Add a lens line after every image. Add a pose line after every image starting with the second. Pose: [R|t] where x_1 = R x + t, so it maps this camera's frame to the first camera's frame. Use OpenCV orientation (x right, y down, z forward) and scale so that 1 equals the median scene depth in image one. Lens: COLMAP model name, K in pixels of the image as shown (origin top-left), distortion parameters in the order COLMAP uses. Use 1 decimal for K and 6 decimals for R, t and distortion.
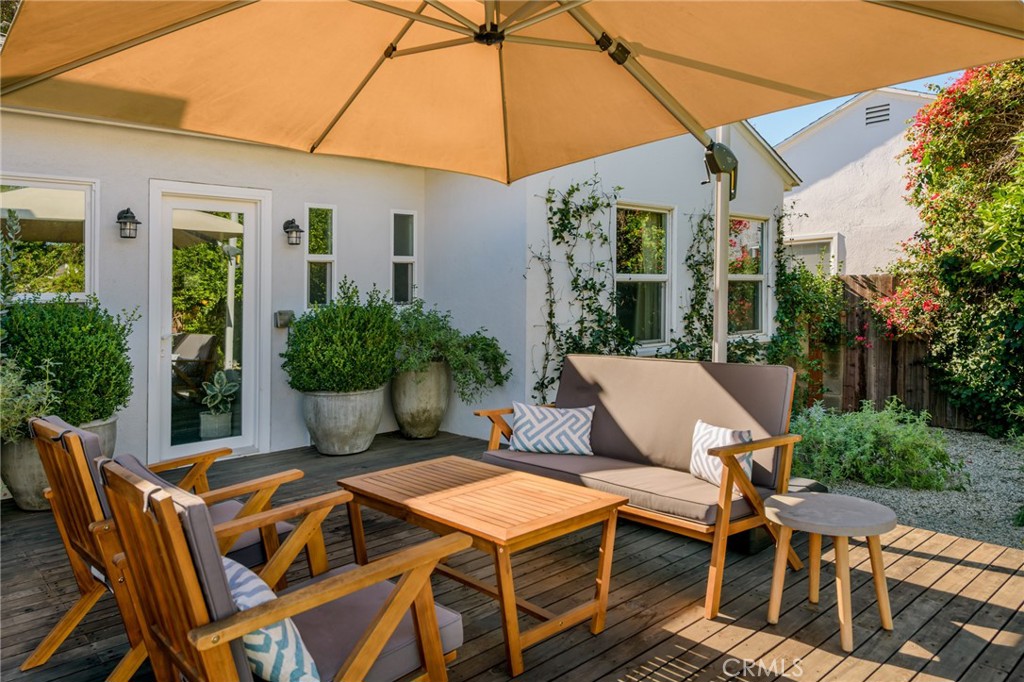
lens RADIAL K [[670.3, 0, 514.9], [0, 670.3, 318.2], [0, 0, 1]] dist [0.009820, -0.002669]
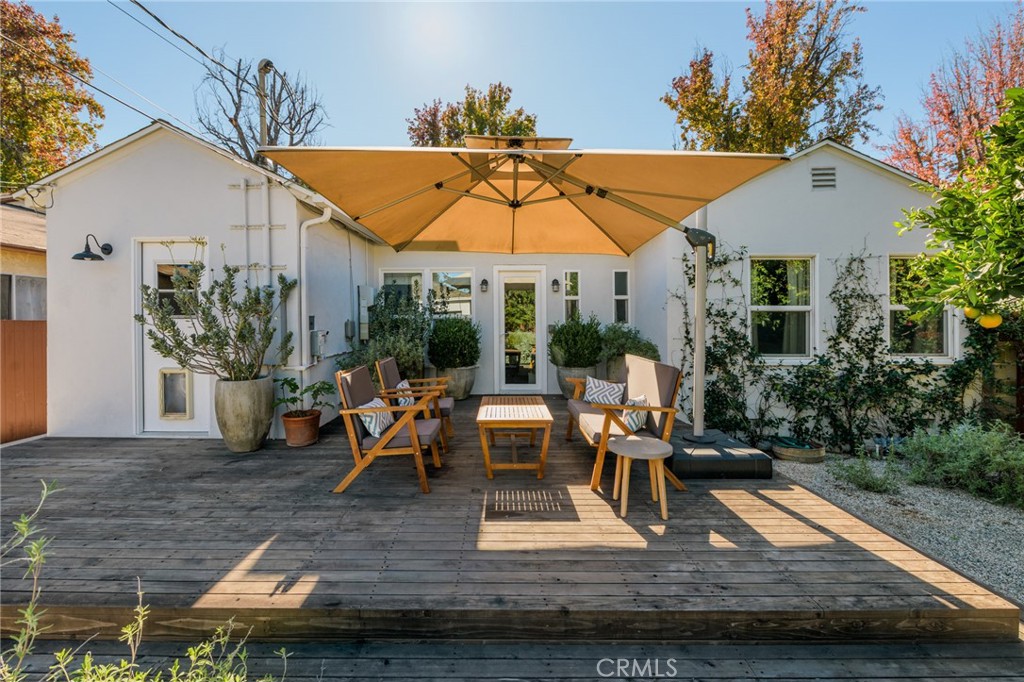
lens RADIAL K [[433.0, 0, 512.0], [0, 433.0, 341.0], [0, 0, 1]] dist [-0.001339, -0.000291]
pose [[0.740695, 0.053614, -0.669699, 0.422056], [-0.035466, 0.998541, 0.040714, -0.011148], [0.670904, -0.006405, 0.741516, -0.035246]]
